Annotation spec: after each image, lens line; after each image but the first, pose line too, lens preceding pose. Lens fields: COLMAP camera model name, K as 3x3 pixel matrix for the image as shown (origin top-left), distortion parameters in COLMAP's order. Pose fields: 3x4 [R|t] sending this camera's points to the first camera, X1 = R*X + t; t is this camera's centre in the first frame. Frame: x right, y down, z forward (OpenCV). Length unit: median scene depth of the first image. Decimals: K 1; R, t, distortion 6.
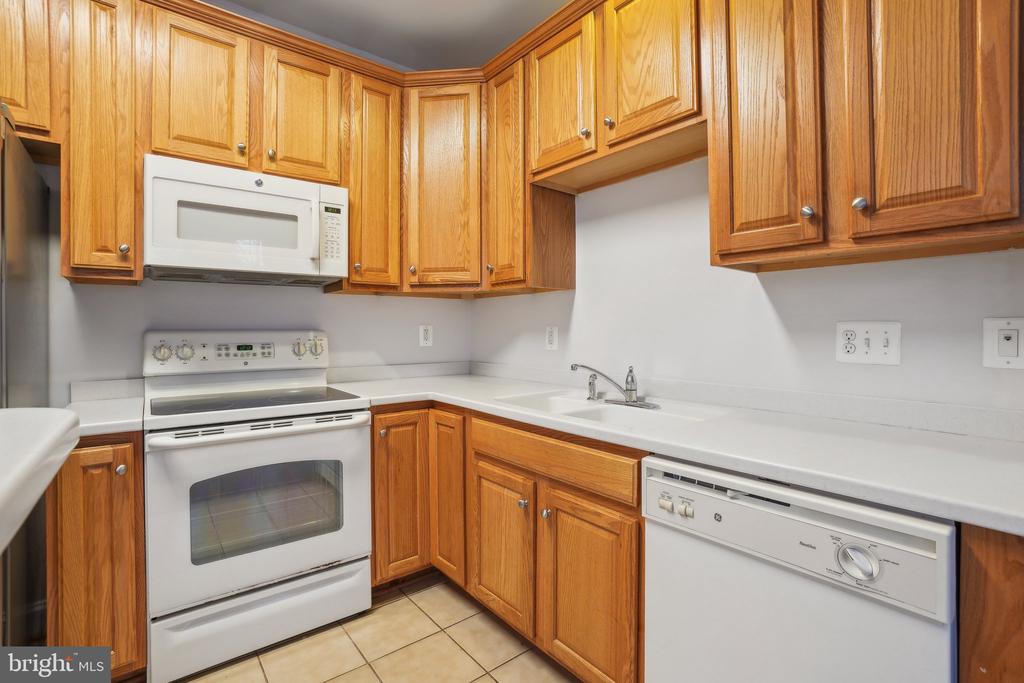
lens RADIAL K [[469.1, 0, 508.7], [0, 469.1, 329.5], [0, 0, 1]] dist [-0.059732, 0.021822]
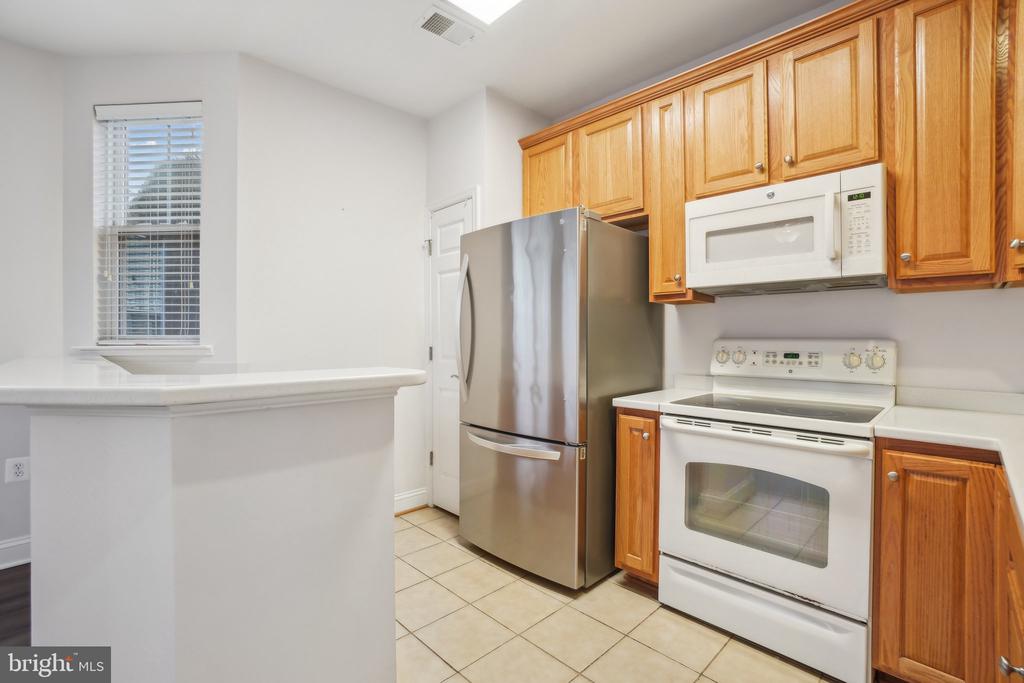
lens RADIAL K [[461.1, 0, 508.5], [0, 461.1, 339.2], [0, 0, 1]] dist [-0.060893, 0.019664]
pose [[0.101338, 0.008037, -0.994820, 0.382335], [-0.000978, 0.999968, 0.007979, -0.005058], [0.994852, 0.000164, 0.101343, 0.303831]]
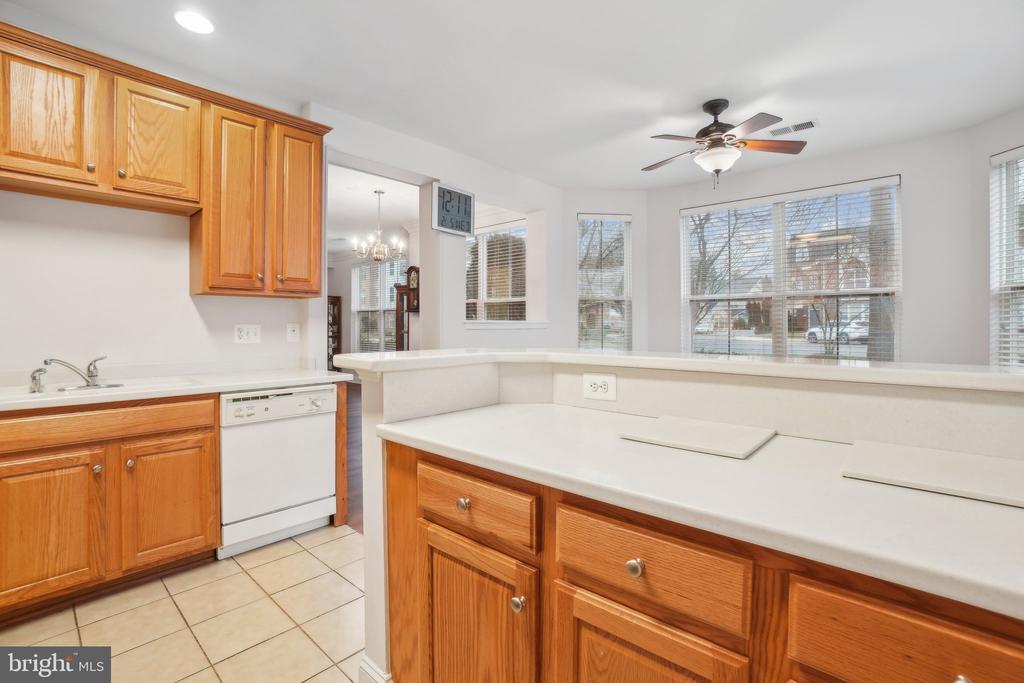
lens RADIAL K [[469.1, 0, 508.7], [0, 469.1, 329.5], [0, 0, 1]] dist [-0.059732, 0.021822]
pose [[-0.162549, -0.003186, 0.986695, -1.090252], [0.000184, 0.999995, 0.003259, 0.000850], [-0.986700, 0.000711, -0.162548, 0.096030]]
